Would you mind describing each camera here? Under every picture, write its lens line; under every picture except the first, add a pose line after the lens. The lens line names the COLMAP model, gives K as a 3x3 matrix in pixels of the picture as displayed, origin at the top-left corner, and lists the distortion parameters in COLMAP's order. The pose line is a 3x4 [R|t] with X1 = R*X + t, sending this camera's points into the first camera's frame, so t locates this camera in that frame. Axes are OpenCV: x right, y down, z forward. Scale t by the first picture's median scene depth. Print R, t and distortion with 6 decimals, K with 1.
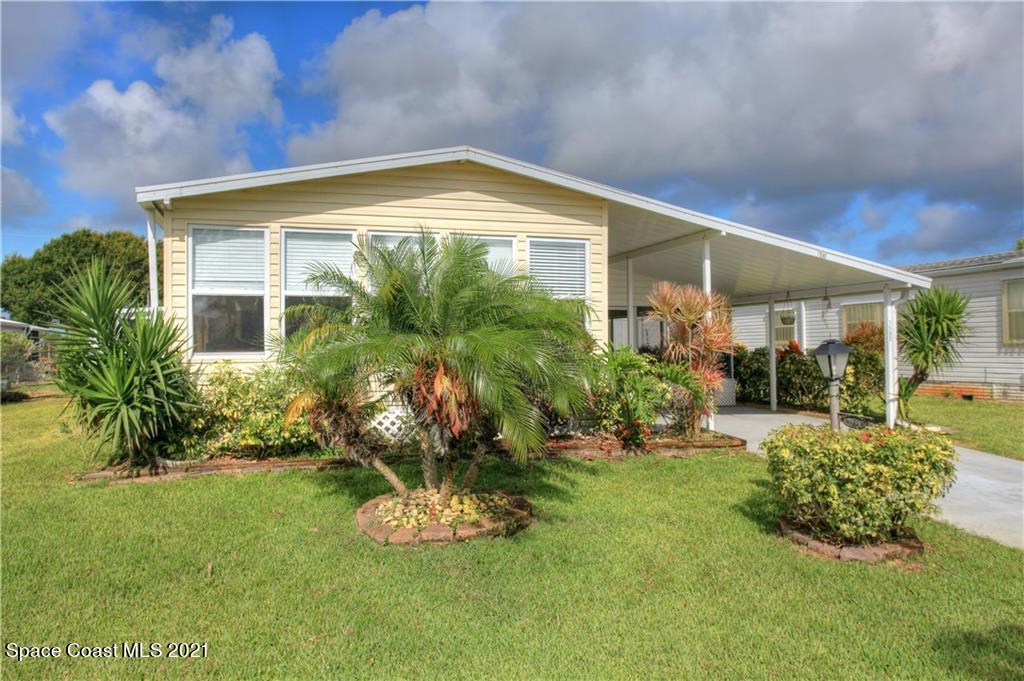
lens RADIAL K [[739.2, 0, 512.0], [0, 739.2, 340.5], [0, 0, 1]] dist [-0.002095, -0.000770]
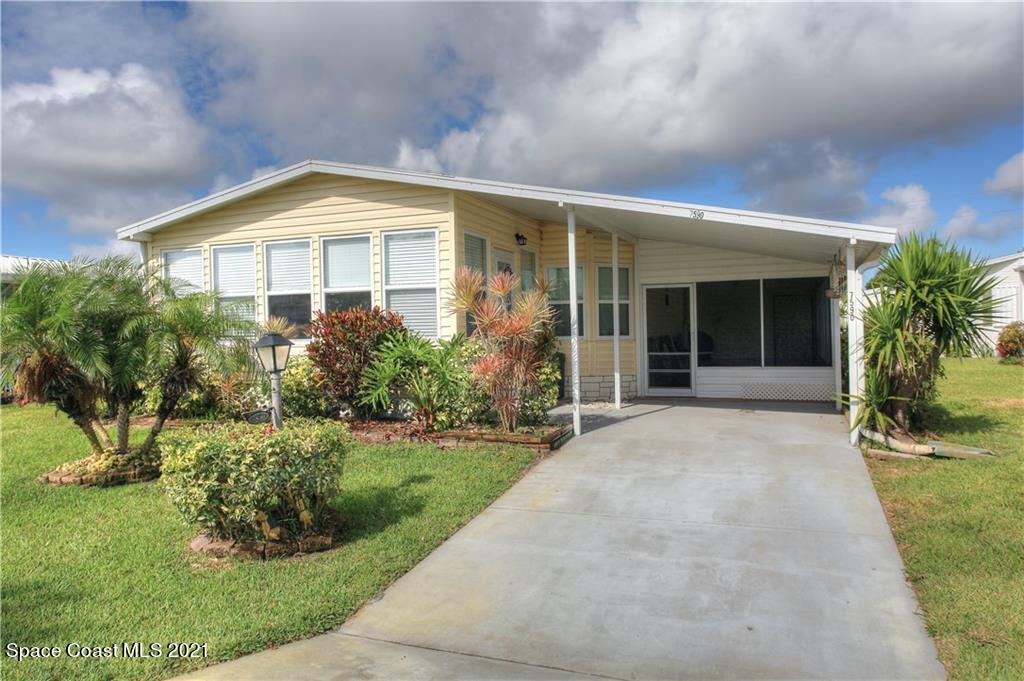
lens RADIAL K [[739.2, 0, 512.0], [0, 739.2, 340.5], [0, 0, 1]] dist [-0.002095, -0.000770]
pose [[0.781070, -0.001833, -0.624441, 0.779383], [0.022820, 0.999411, 0.025611, -0.005906], [0.624026, -0.034254, 0.780652, 0.261873]]
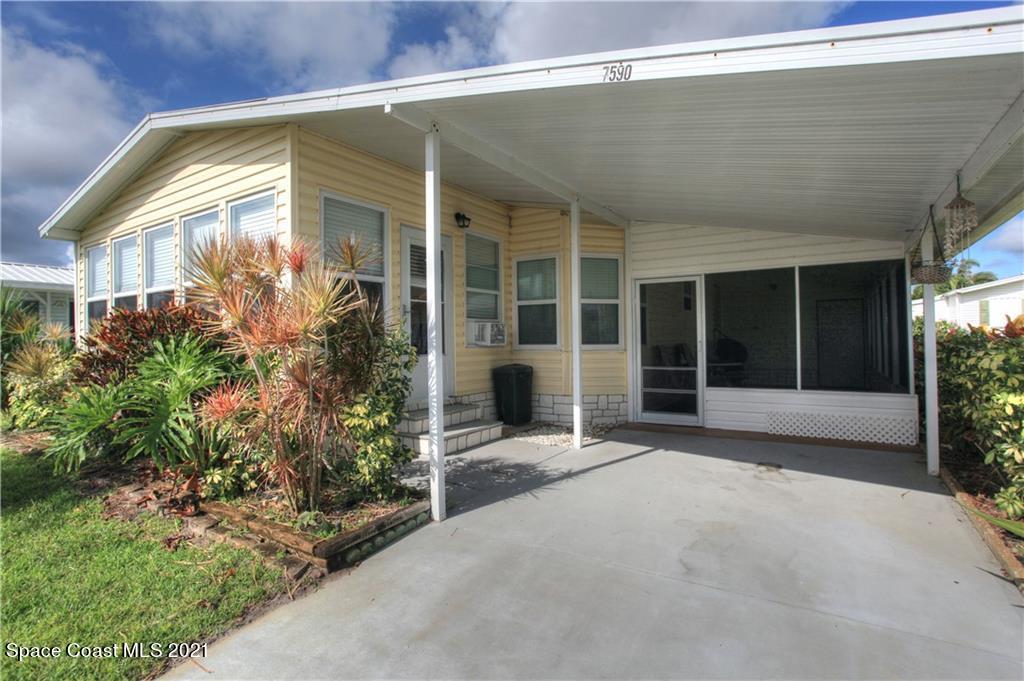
lens RADIAL K [[510.9, 0, 512.0], [0, 510.9, 340.5], [0, 0, 1]] dist [-0.063815, 0.030551]
pose [[0.632981, -0.000751, -0.774167, 0.584986], [0.019437, 0.999700, 0.014922, 0.004428], [0.773923, -0.024493, 0.632805, 0.834744]]
